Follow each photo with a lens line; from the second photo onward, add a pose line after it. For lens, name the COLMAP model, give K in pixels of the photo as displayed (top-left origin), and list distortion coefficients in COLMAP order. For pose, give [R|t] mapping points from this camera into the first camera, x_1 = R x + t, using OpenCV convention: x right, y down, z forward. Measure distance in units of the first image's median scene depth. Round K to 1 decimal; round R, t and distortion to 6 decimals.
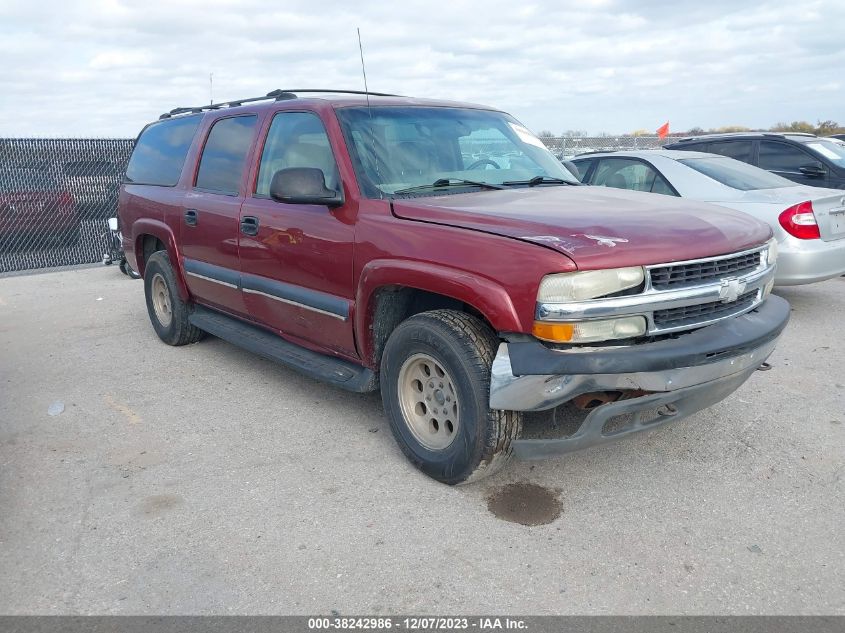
lens RADIAL K [[681.1, 0, 422.5], [0, 681.1, 316.5], [0, 0, 1]] dist [0.003980, -0.011508]
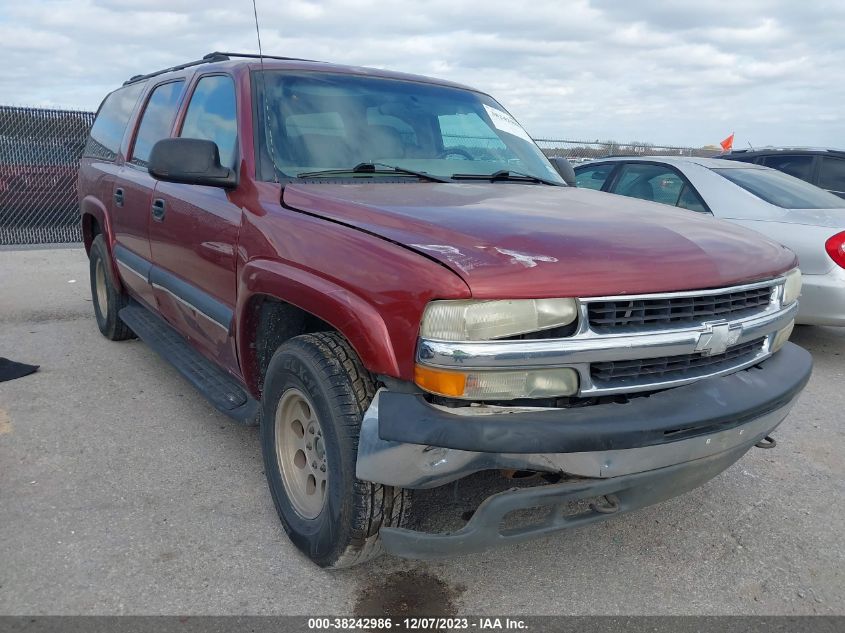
lens RADIAL K [[681.1, 0, 422.5], [0, 681.1, 316.5], [0, 0, 1]] dist [0.003980, -0.011508]
pose [[0.994459, 0.076608, -0.071996, 0.192924], [-0.076712, 0.997052, 0.001323, -0.038733], [0.071885, 0.004207, 0.997404, 0.261859]]
